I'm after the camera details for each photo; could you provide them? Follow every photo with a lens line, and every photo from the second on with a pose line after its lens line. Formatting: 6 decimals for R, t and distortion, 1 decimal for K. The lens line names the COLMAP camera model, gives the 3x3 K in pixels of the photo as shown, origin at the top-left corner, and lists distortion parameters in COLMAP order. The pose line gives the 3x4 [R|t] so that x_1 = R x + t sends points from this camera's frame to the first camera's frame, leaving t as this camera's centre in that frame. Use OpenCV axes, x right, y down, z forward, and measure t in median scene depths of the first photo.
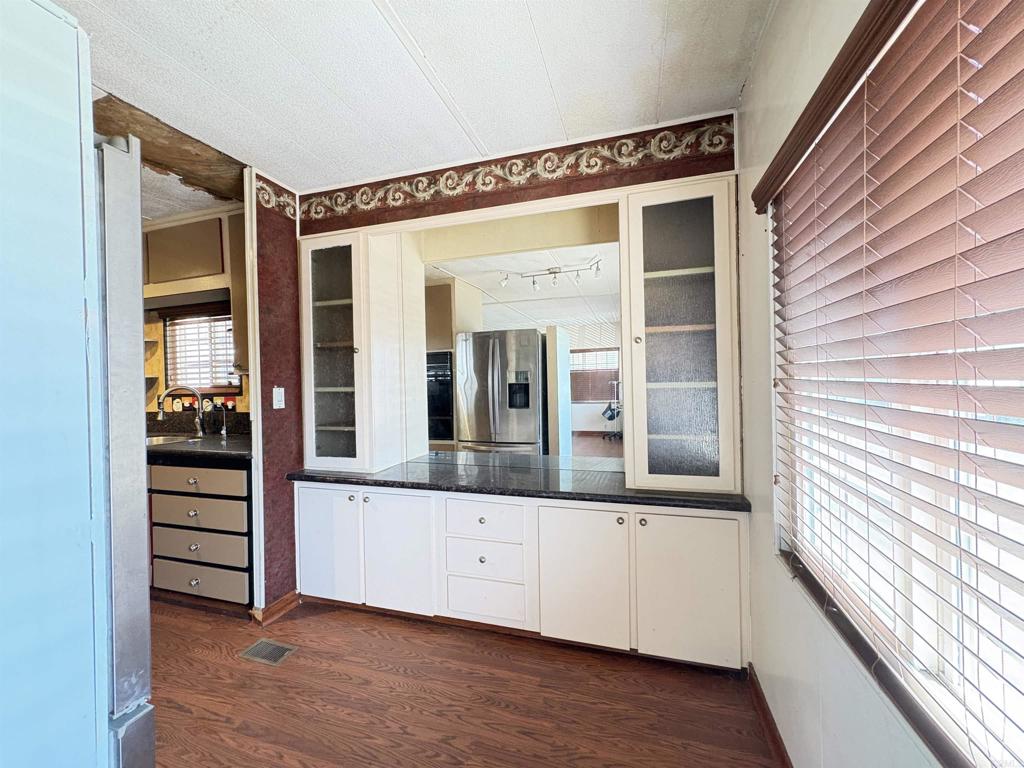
lens RADIAL K [[408.6, 0, 507.3], [0, 408.6, 381.9], [0, 0, 1]] dist [0.000749, 0.000507]
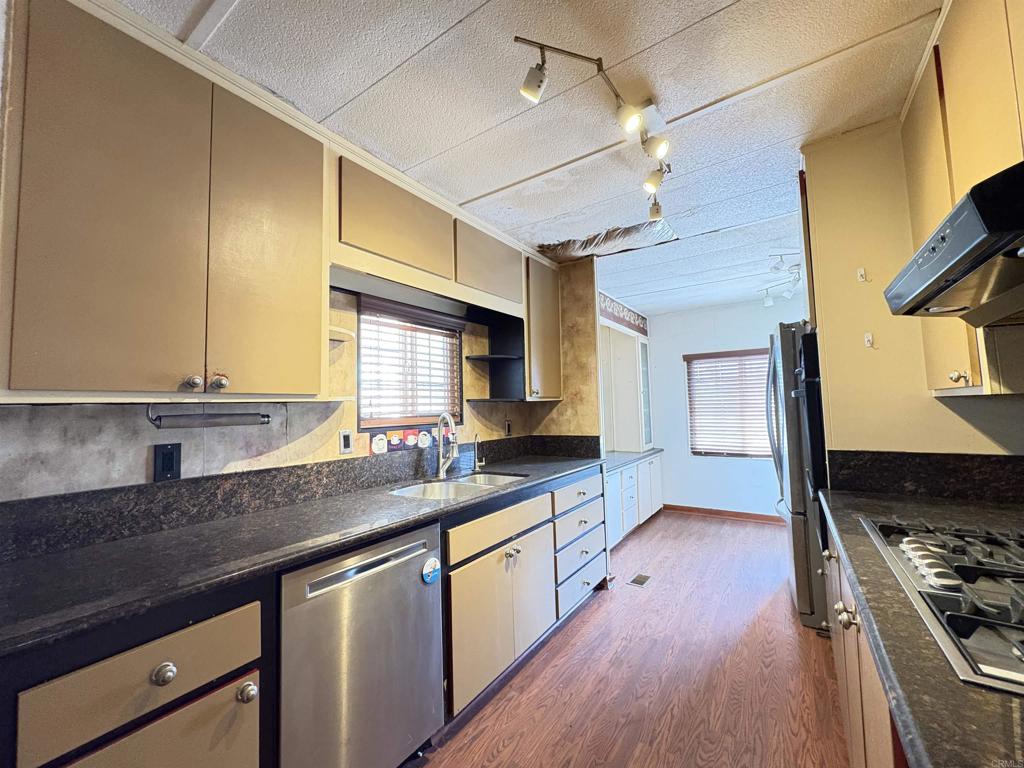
lens RADIAL K [[408.6, 0, 512.0], [0, 408.6, 383.2], [0, 0, 1]] dist [0.000749, 0.000507]
pose [[0.292914, 0.075213, 0.953176, -1.434758], [0.024440, 0.995987, -0.086102, 0.021917], [-0.955827, 0.048516, 0.289900, 0.620270]]
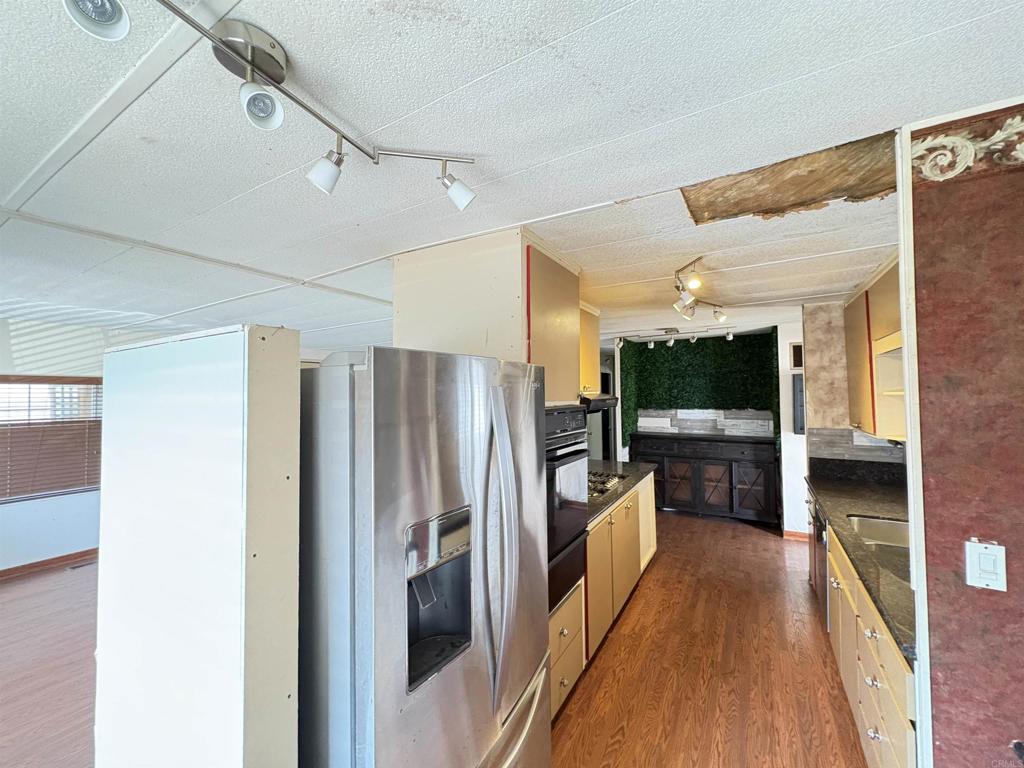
lens RADIAL K [[408.6, 0, 511.9], [0, 408.6, 382.8], [0, 0, 1]] dist [0.000749, 0.000507]
pose [[-0.230741, 0.000124, -0.973015, 0.020374], [0.012121, 0.999923, -0.002747, -0.131306], [0.972940, -0.012428, -0.230725, 0.429364]]
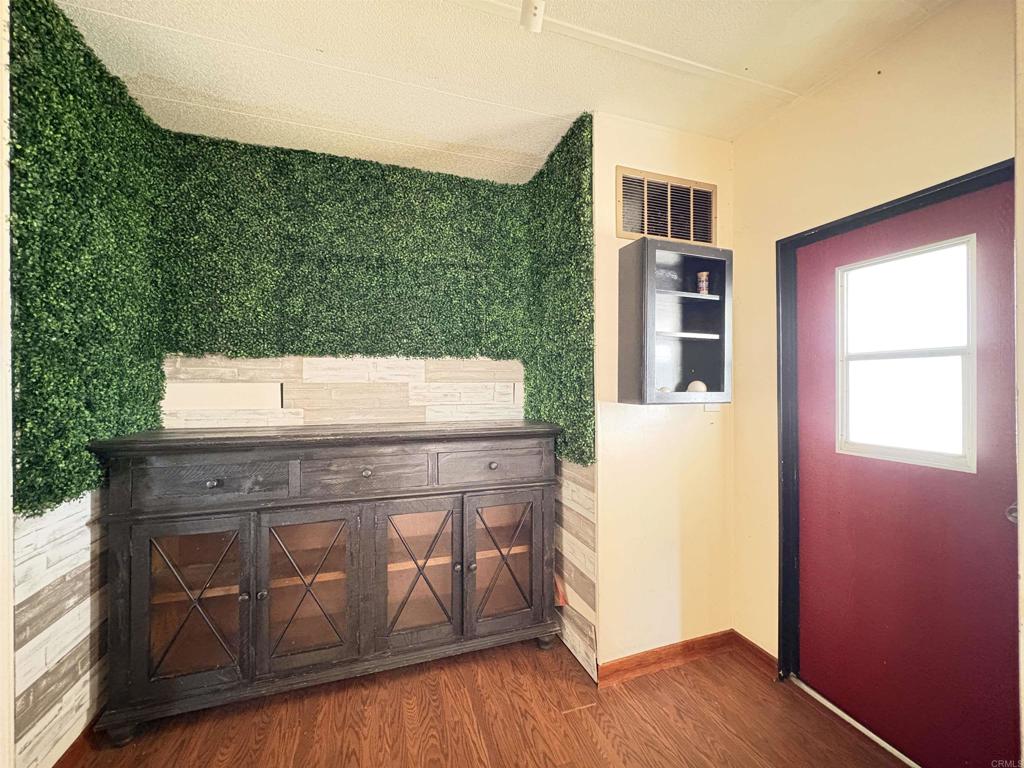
lens RADIAL K [[408.6, 0, 513.7], [0, 408.6, 380.8], [0, 0, 1]] dist [0.000749, 0.000507]
pose [[0.592161, 0.018812, -0.805600, -1.289995], [-0.013579, 0.999818, 0.013366, 0.023283], [0.805705, 0.003025, 0.592309, 0.624007]]
